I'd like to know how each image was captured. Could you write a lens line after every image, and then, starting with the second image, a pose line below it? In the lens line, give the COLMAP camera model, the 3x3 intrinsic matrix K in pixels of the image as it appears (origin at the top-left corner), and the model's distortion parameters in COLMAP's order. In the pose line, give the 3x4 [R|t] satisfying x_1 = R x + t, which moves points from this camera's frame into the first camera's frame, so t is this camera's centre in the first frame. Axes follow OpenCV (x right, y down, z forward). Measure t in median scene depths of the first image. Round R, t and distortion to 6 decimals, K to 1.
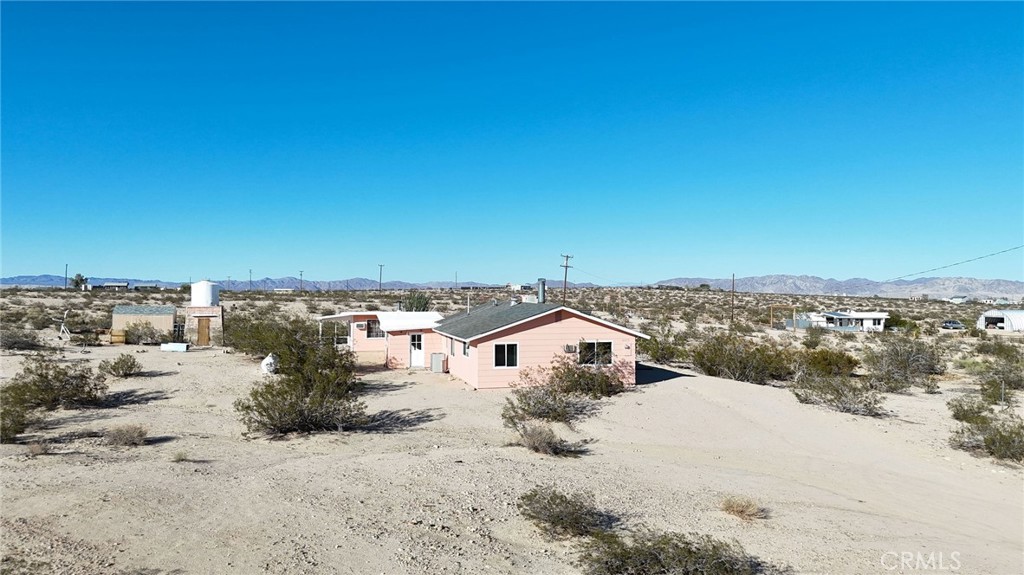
lens RADIAL K [[722.6, 0, 512.0], [0, 722.6, 287.5], [0, 0, 1]] dist [0.037917, -0.002017]
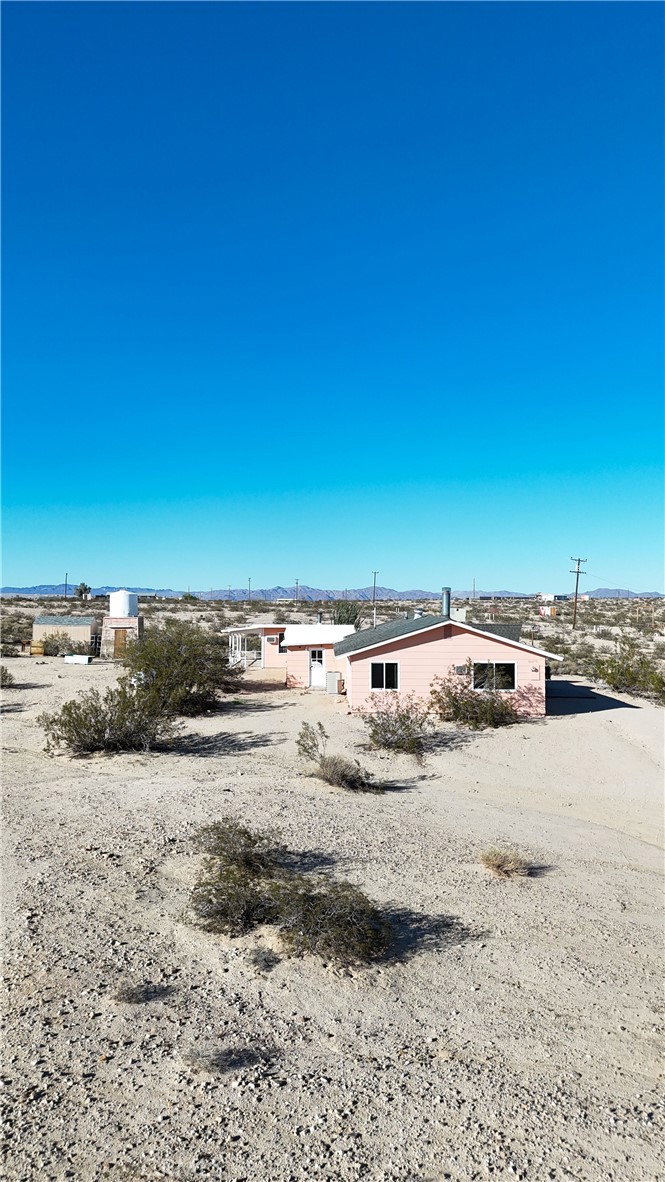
lens RADIAL K [[834.1, 0, 332.5], [0, 834.1, 591.0], [0, 0, 1]] dist [0.037917, -0.002017]
pose [[0.970516, -0.000879, -0.241034, 0.166827], [-0.000881, 0.999974, -0.007193, -0.001098], [0.241034, 0.007194, 0.970490, 0.006304]]
